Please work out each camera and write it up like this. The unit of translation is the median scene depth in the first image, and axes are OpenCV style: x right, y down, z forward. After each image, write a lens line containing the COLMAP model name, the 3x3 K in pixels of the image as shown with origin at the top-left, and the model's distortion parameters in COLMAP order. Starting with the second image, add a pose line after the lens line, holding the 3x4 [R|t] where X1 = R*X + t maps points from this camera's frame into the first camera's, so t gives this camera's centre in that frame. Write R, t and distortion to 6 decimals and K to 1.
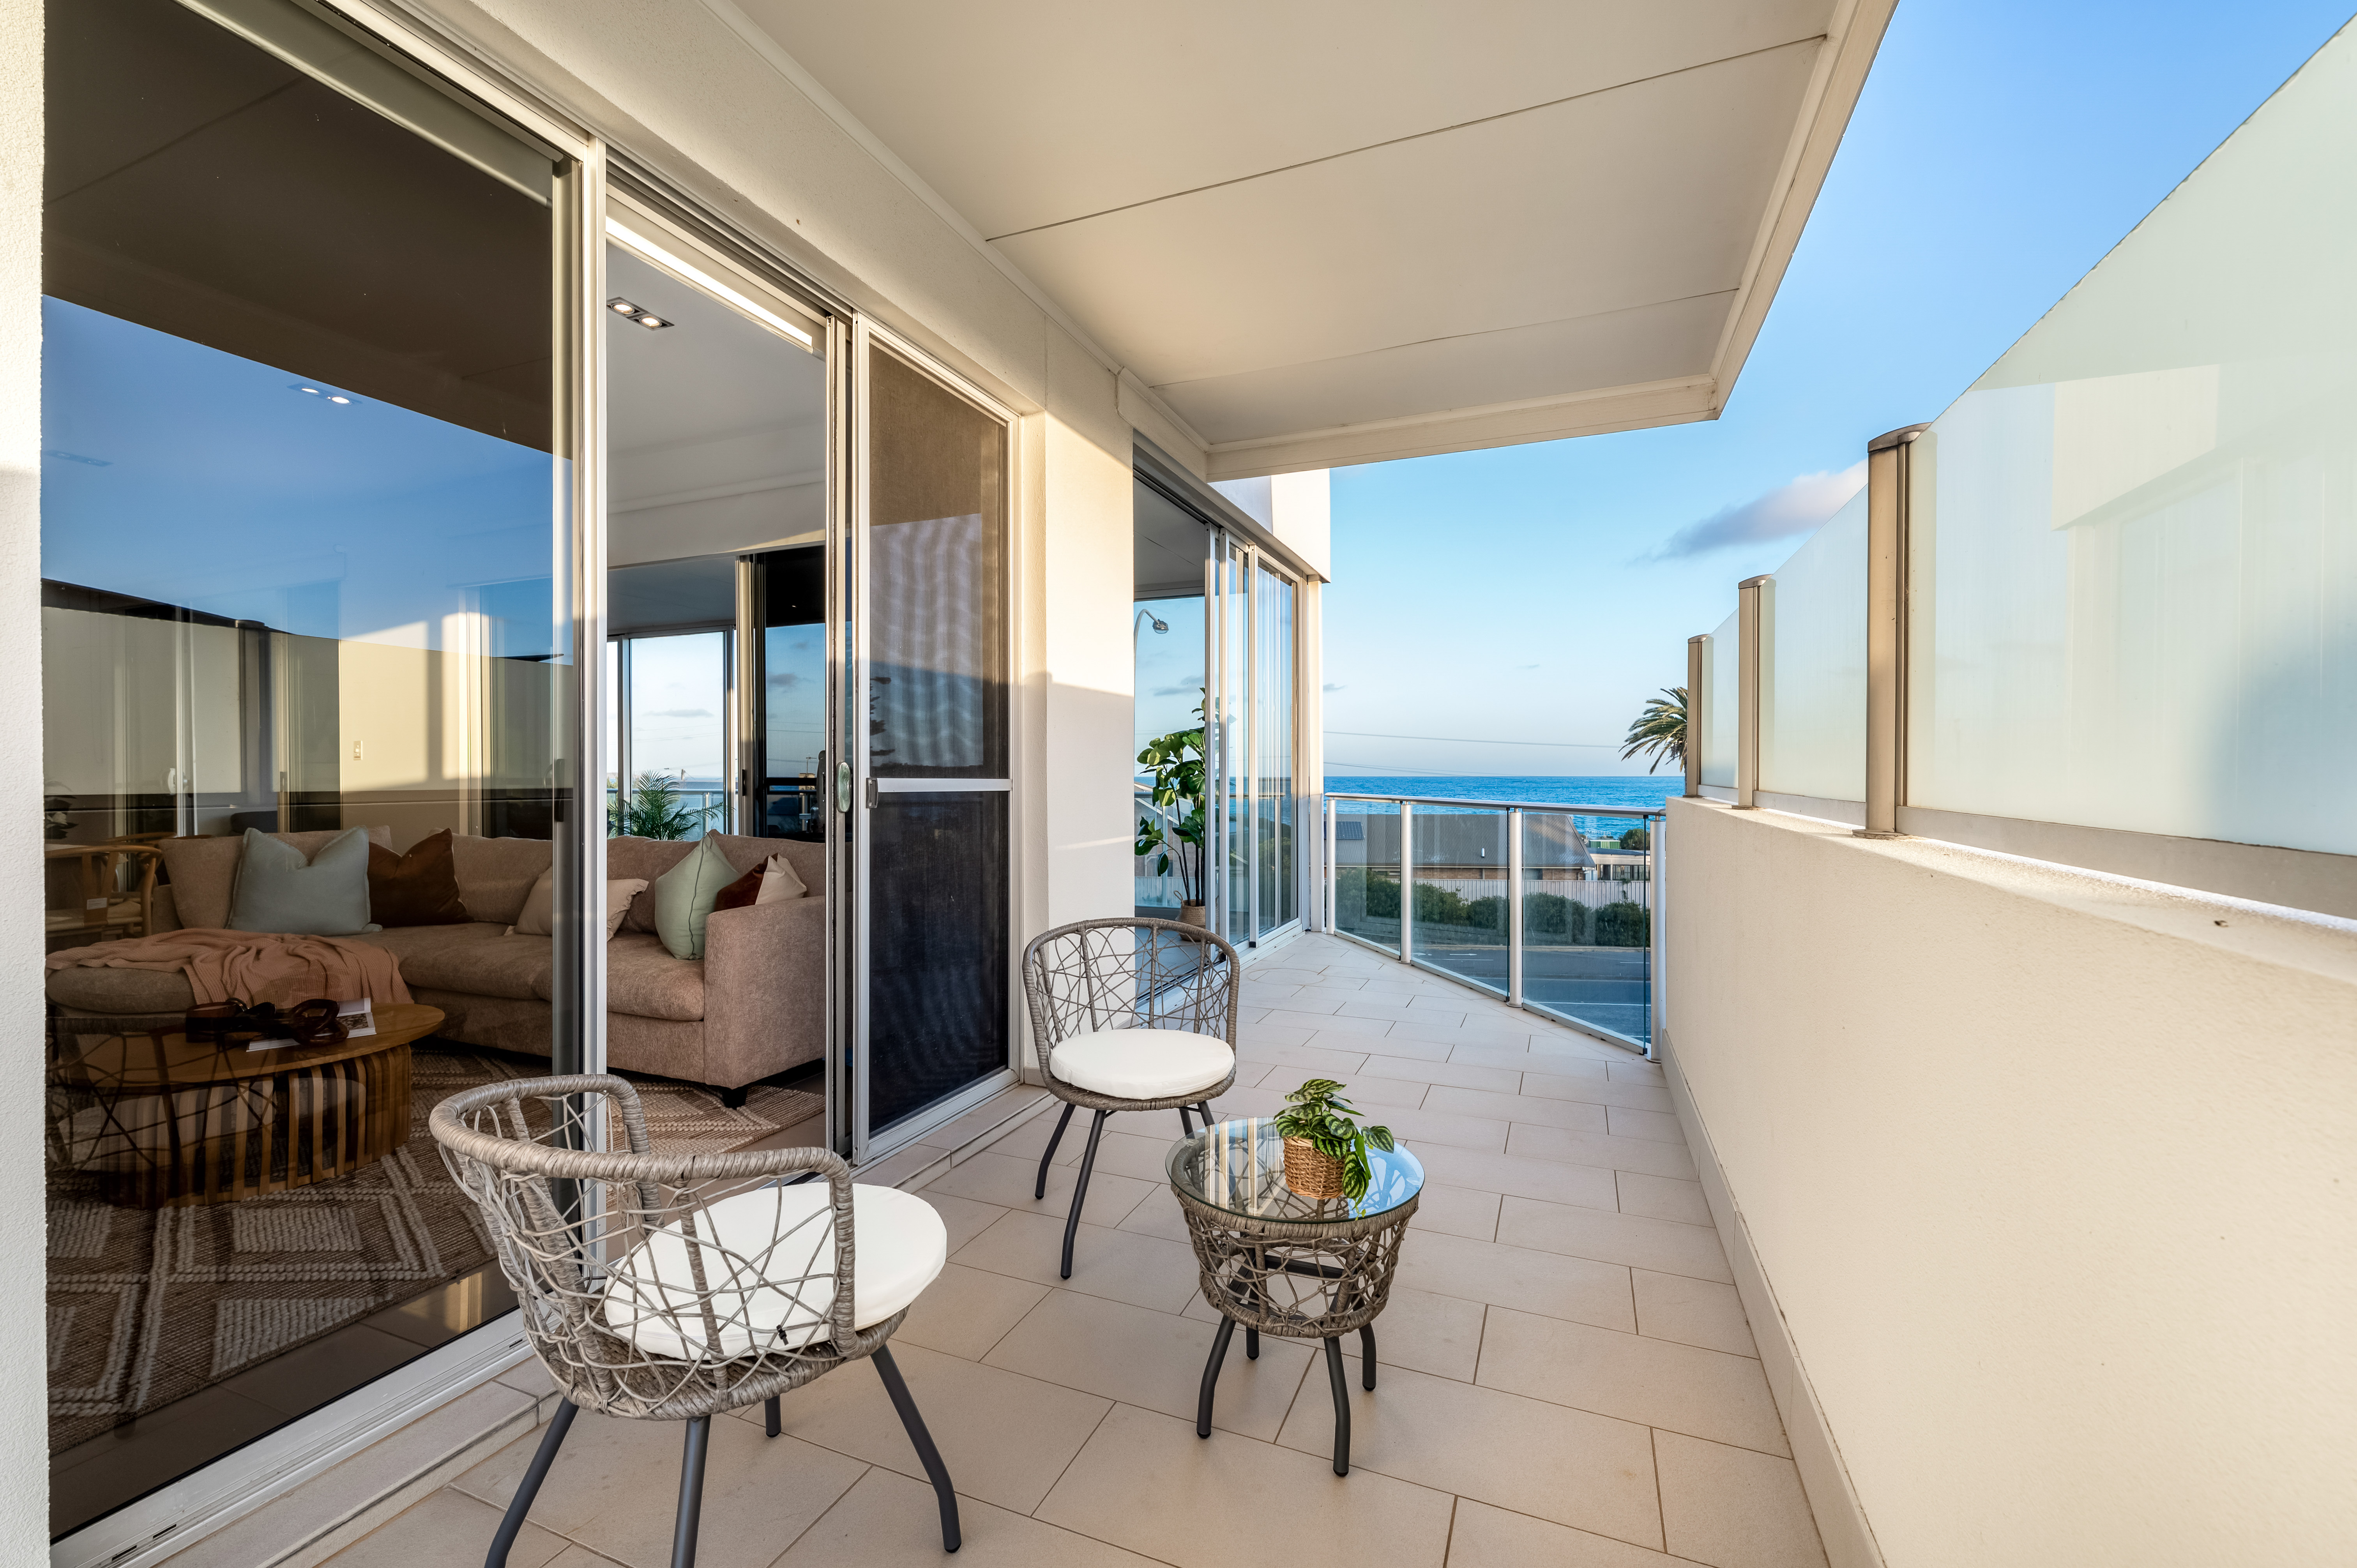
lens RADIAL K [[961.0, 0, 1178.3], [0, 961.0, 774.8], [0, 0, 1]] dist [0.010063, -0.000336]
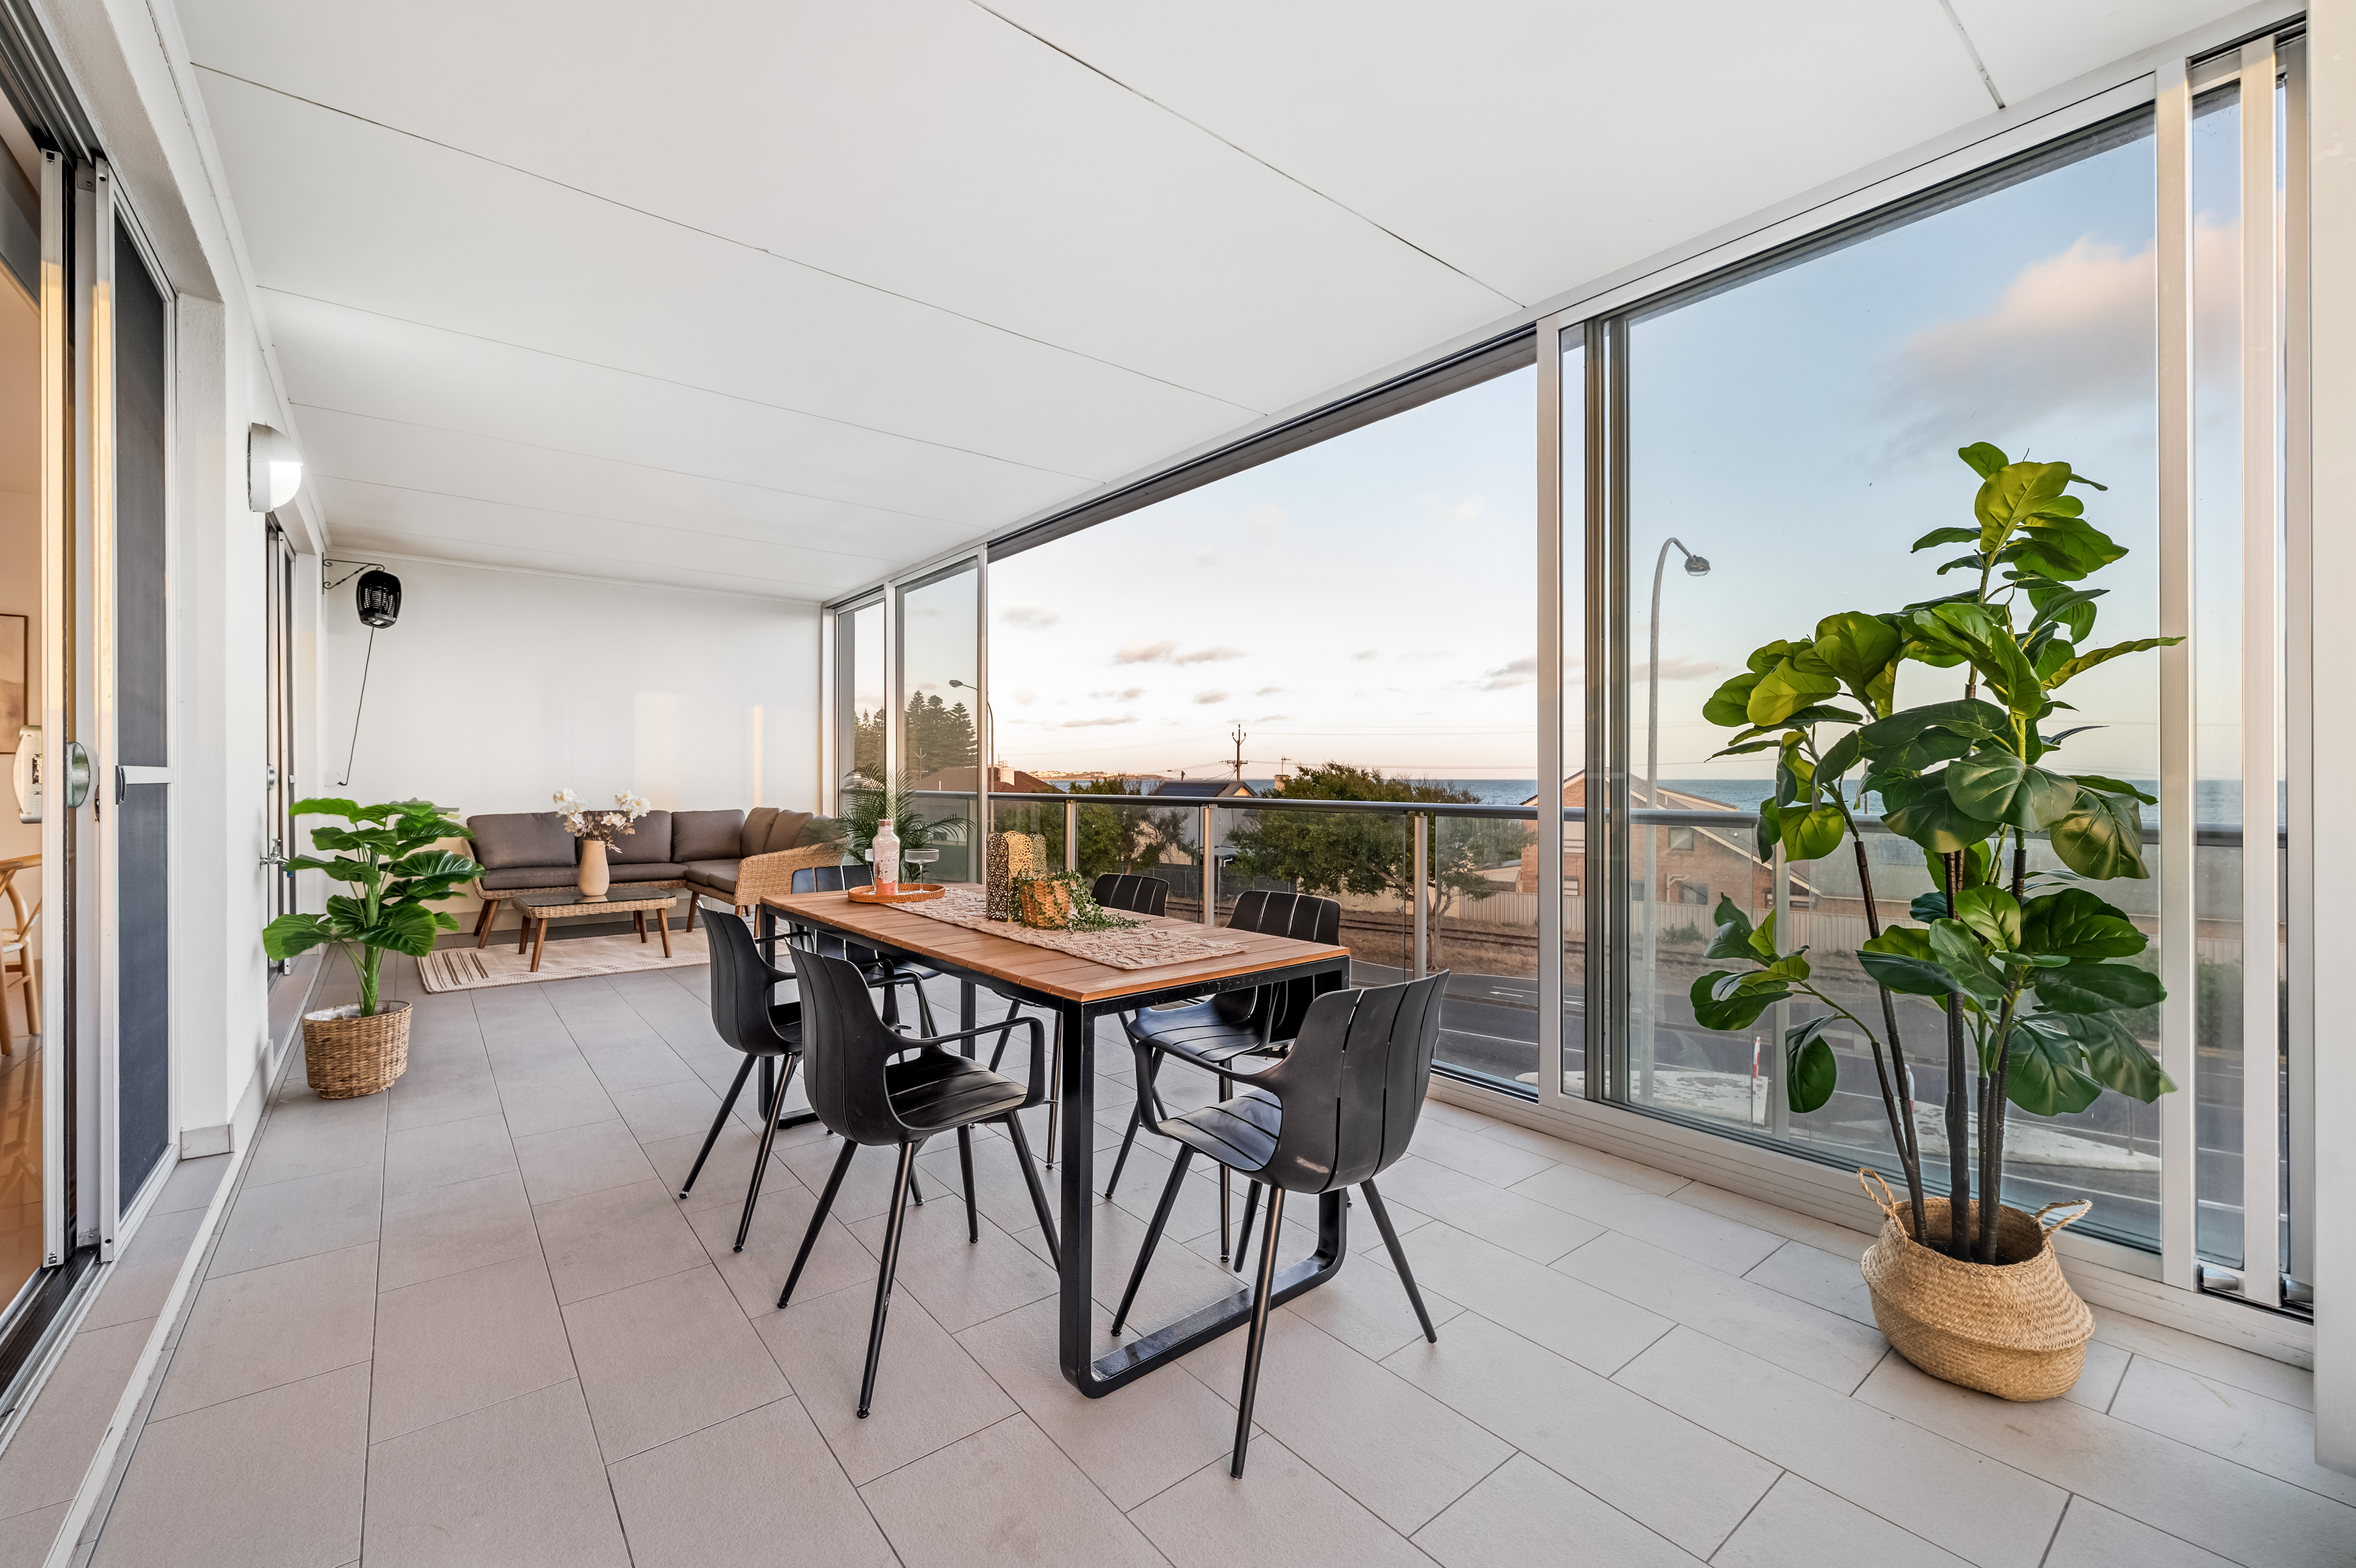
lens RADIAL K [[960.6, 0, 1177.8], [0, 960.6, 774.8], [0, 0, 1]] dist [0.010063, -0.000336]
pose [[0.876670, -0.002523, -0.481085, -0.042331], [0.000642, 0.999991, -0.004076, 0.005296], [0.481091, 0.003264, 0.876665, 0.651306]]
